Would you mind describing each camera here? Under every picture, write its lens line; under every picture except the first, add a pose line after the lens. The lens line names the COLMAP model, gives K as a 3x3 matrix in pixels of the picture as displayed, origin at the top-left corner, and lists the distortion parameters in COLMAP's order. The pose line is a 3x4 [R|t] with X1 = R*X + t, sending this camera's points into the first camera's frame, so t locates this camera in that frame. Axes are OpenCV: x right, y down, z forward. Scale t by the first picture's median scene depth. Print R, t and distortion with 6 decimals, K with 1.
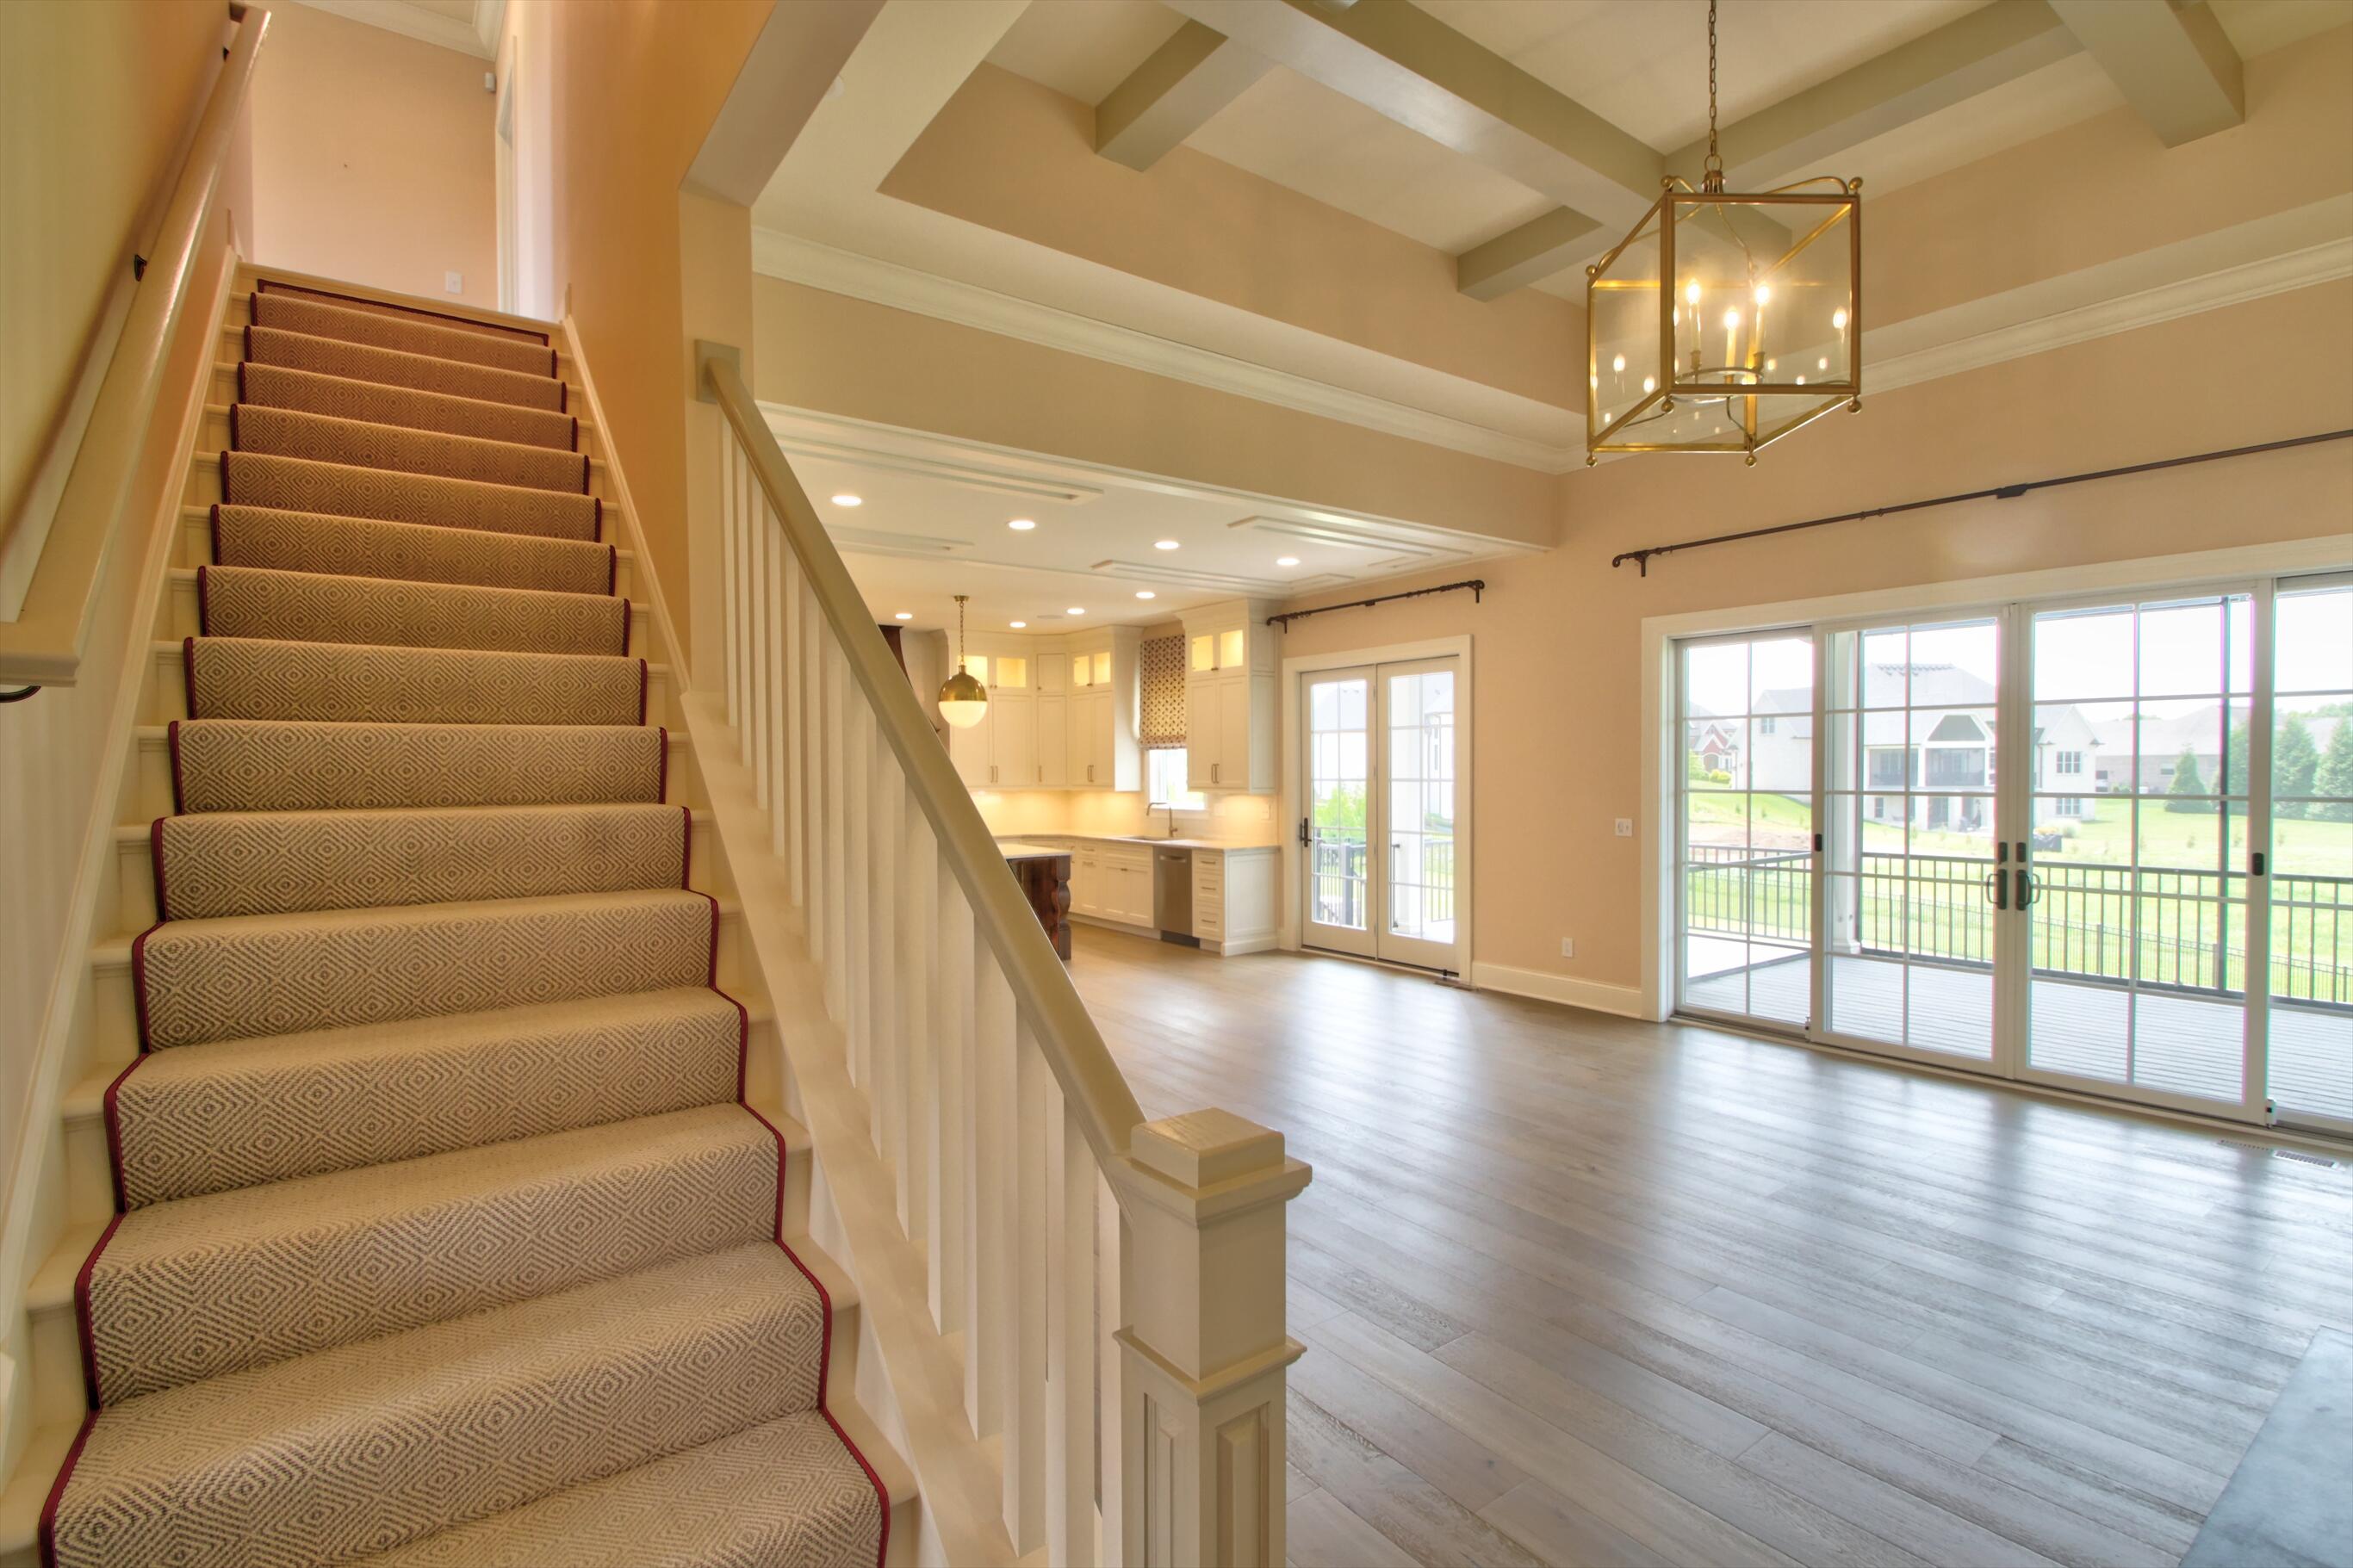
lens RADIAL K [[1082.3, 0, 1179.1], [0, 1082.3, 787.6], [0, 0, 1]] dist [0.010793, -0.013548]
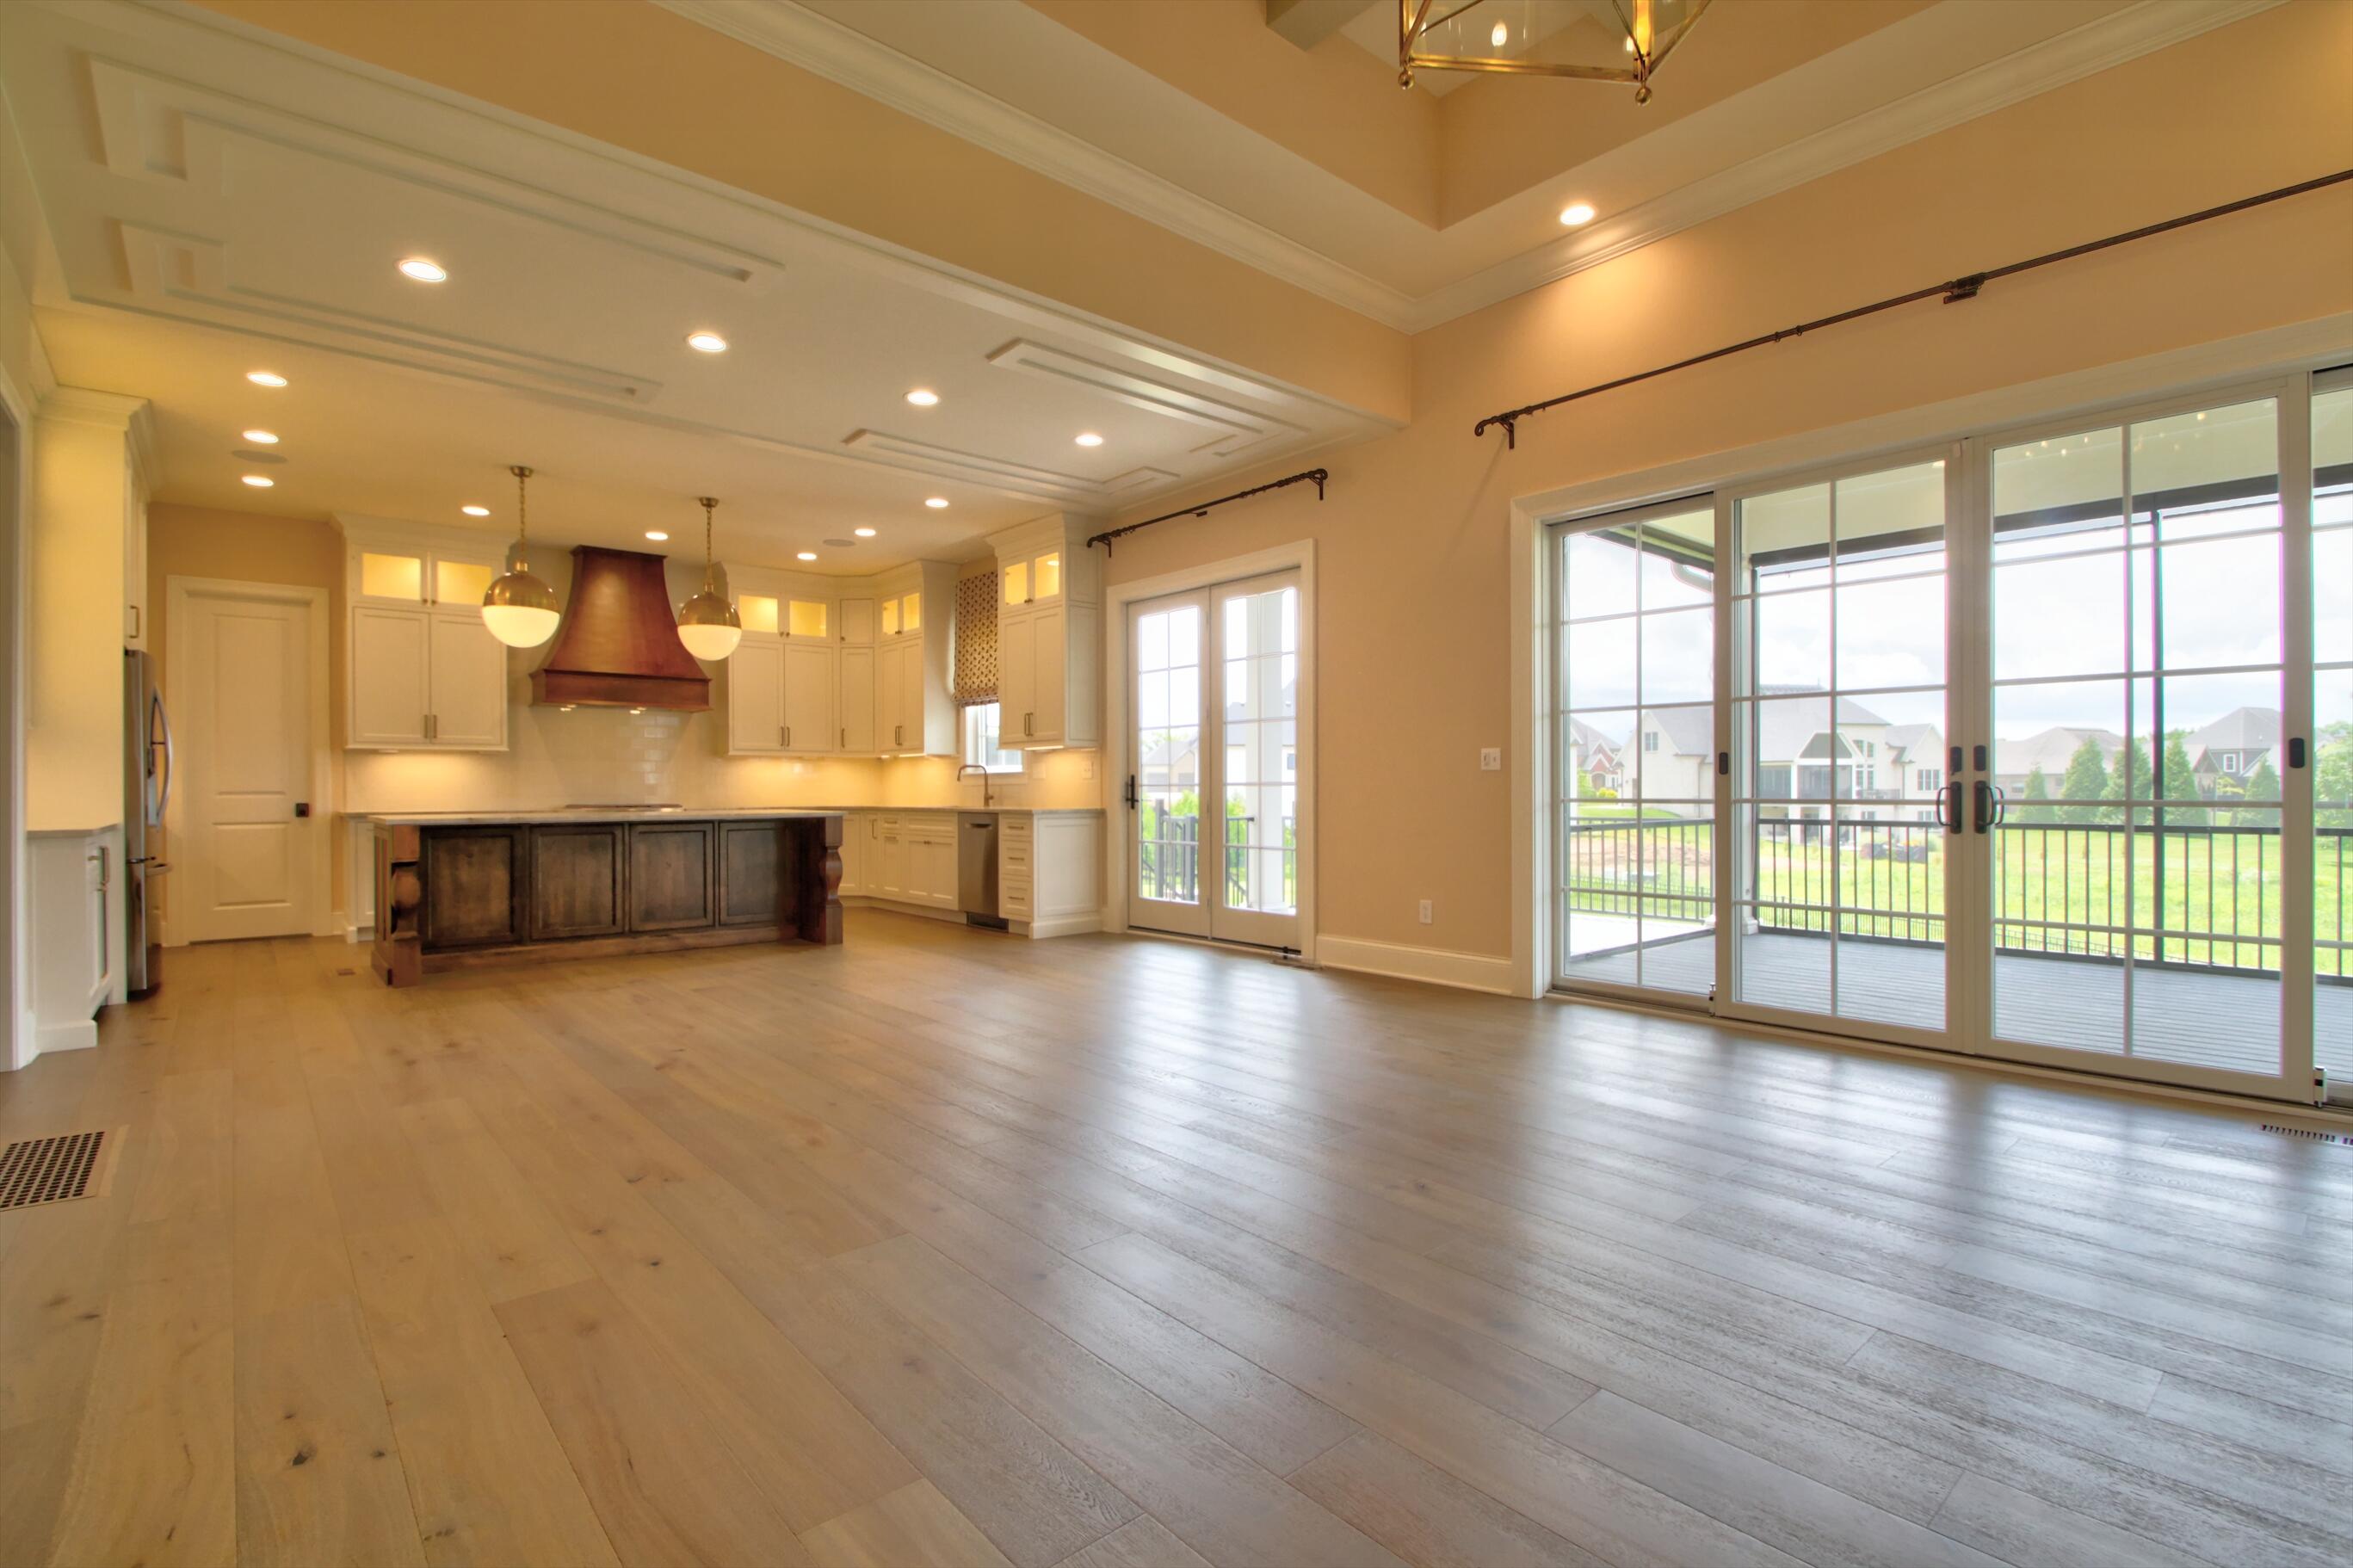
lens RADIAL K [[1082.4, 0, 1174.7], [0, 1082.4, 785.9], [0, 0, 1]] dist [0.010793, -0.013548]
pose [[0.996523, 0.004011, 0.083220, 0.129644], [-0.002229, 0.999767, -0.021491, 0.089351], [-0.083287, 0.021230, 0.996299, 0.256174]]
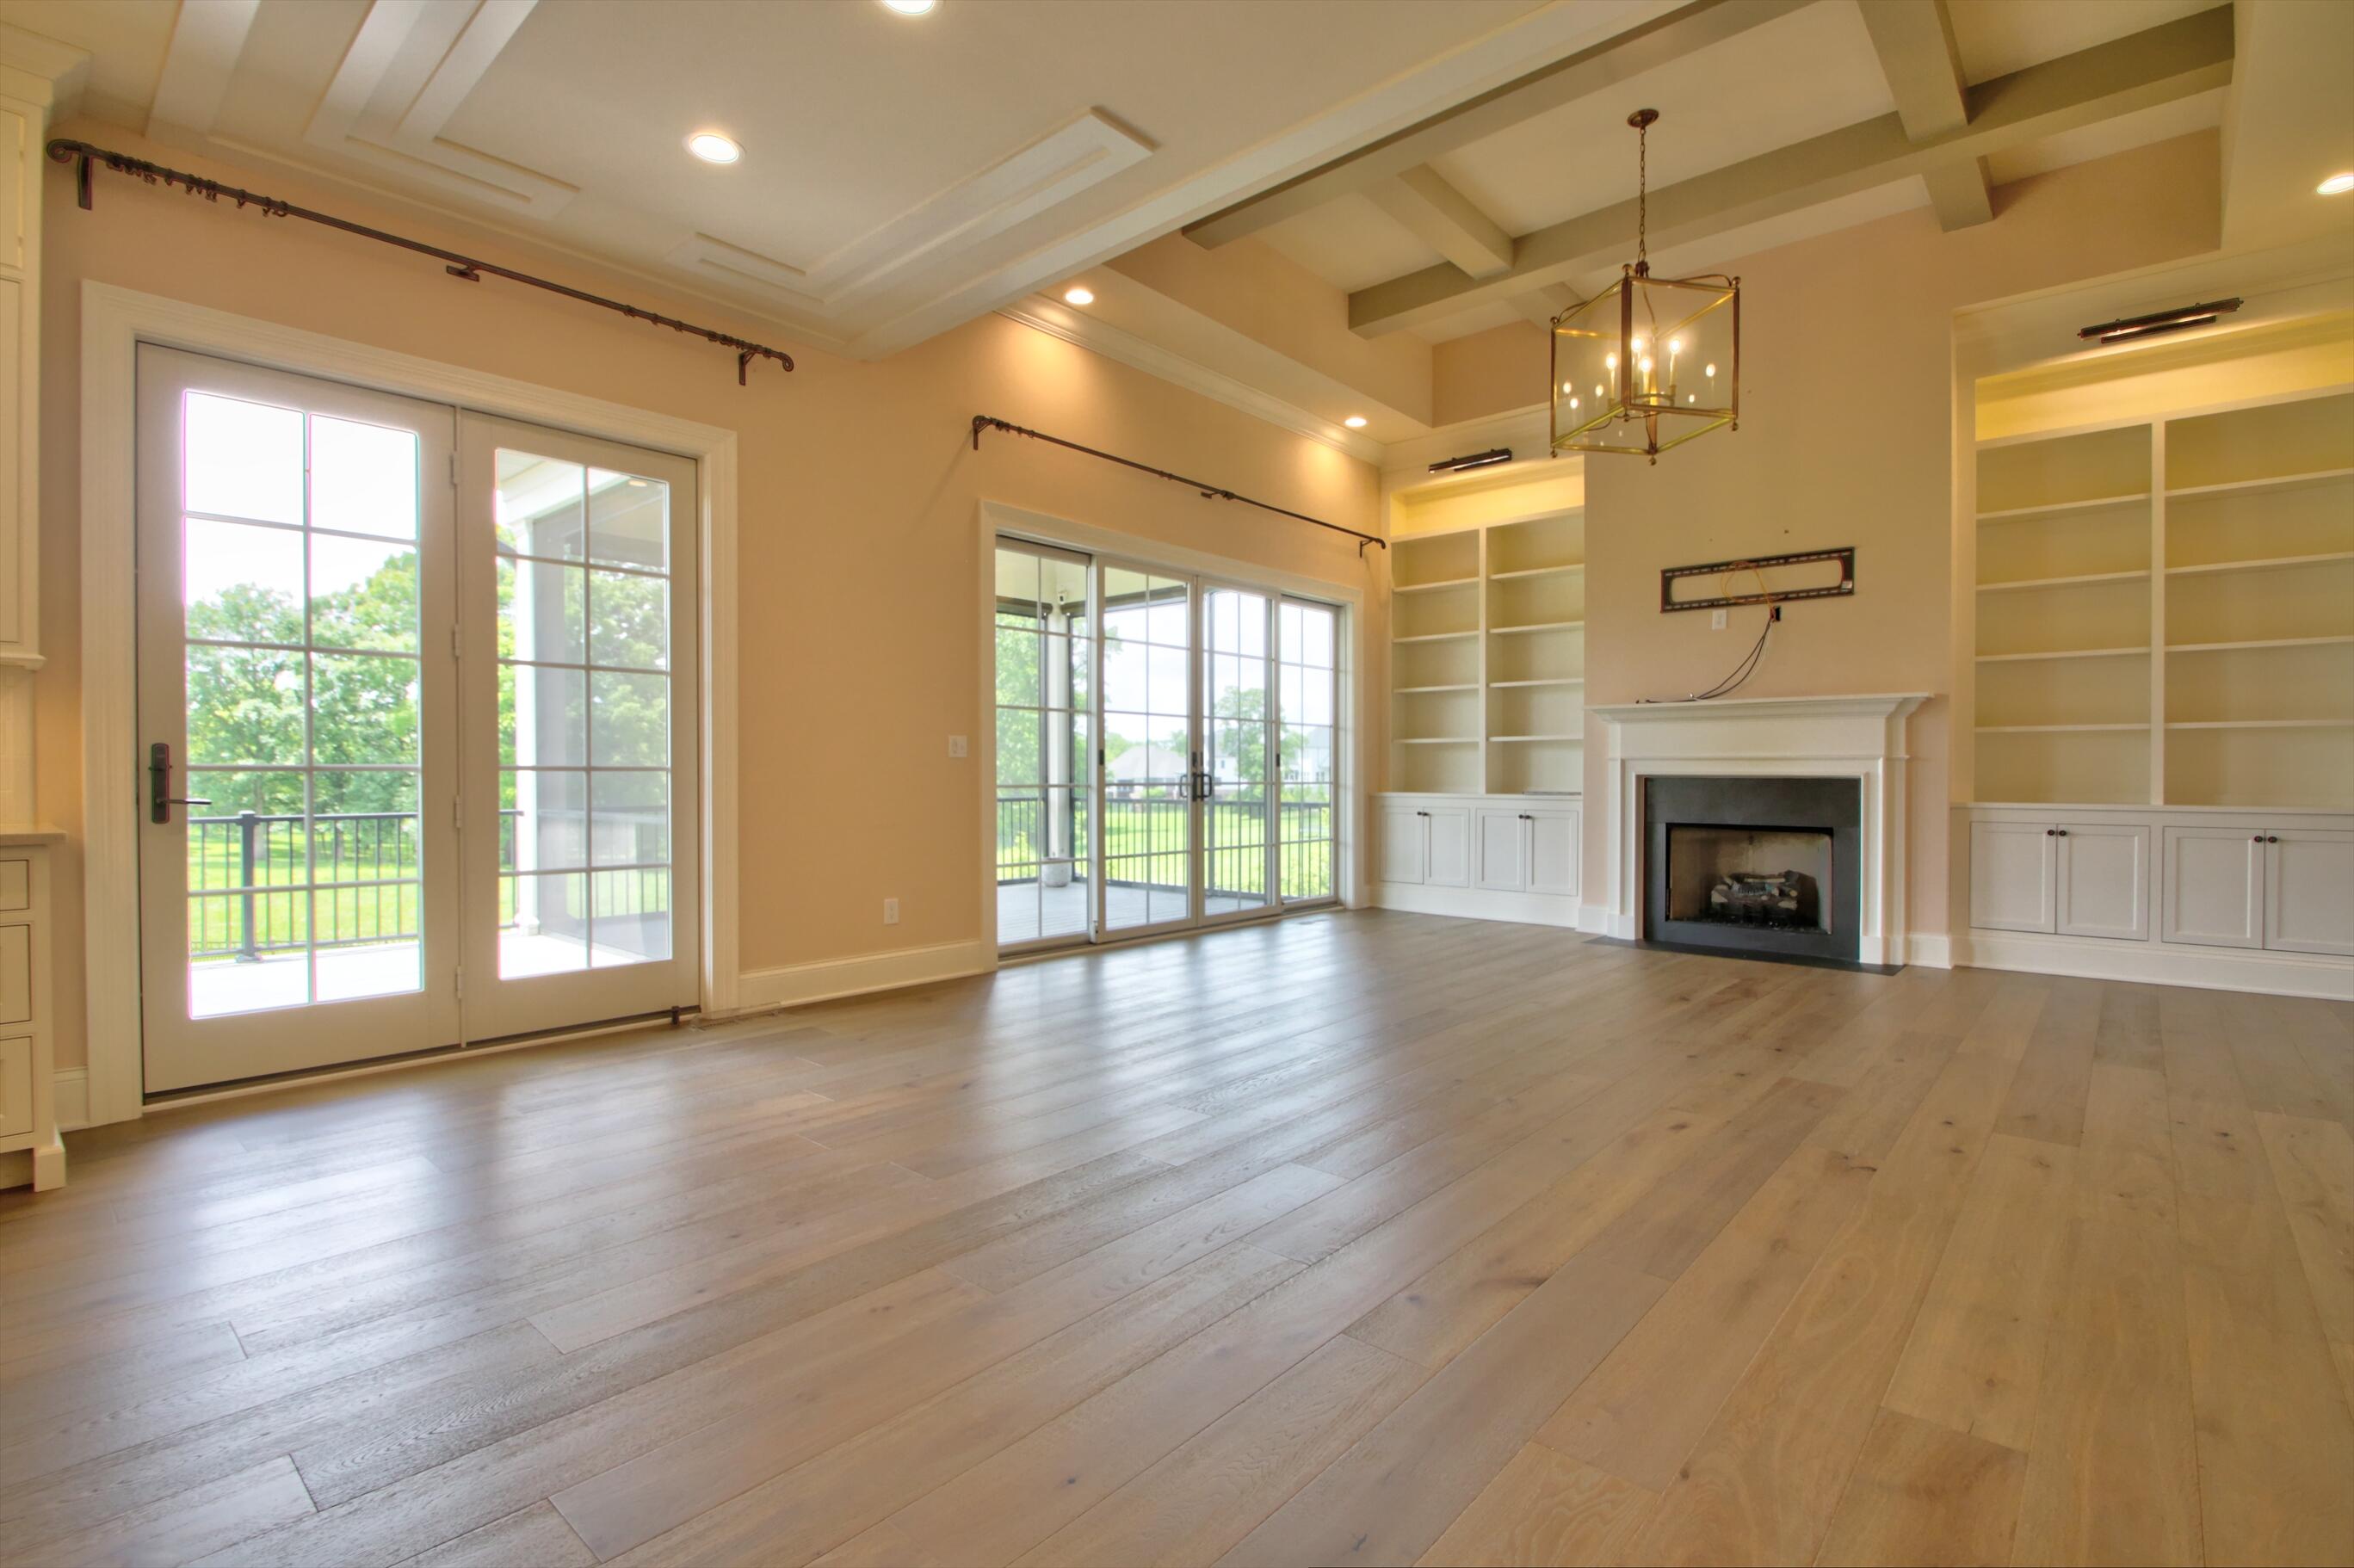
lens RADIAL K [[1082.8, 0, 1179.7], [0, 1082.8, 784.2], [0, 0, 1]] dist [0.010793, -0.013548]
pose [[-0.213742, -0.001641, 0.976889, -0.508332], [0.020302, 0.999775, 0.006122, 0.075623], [-0.976679, 0.021141, -0.213661, 1.212170]]
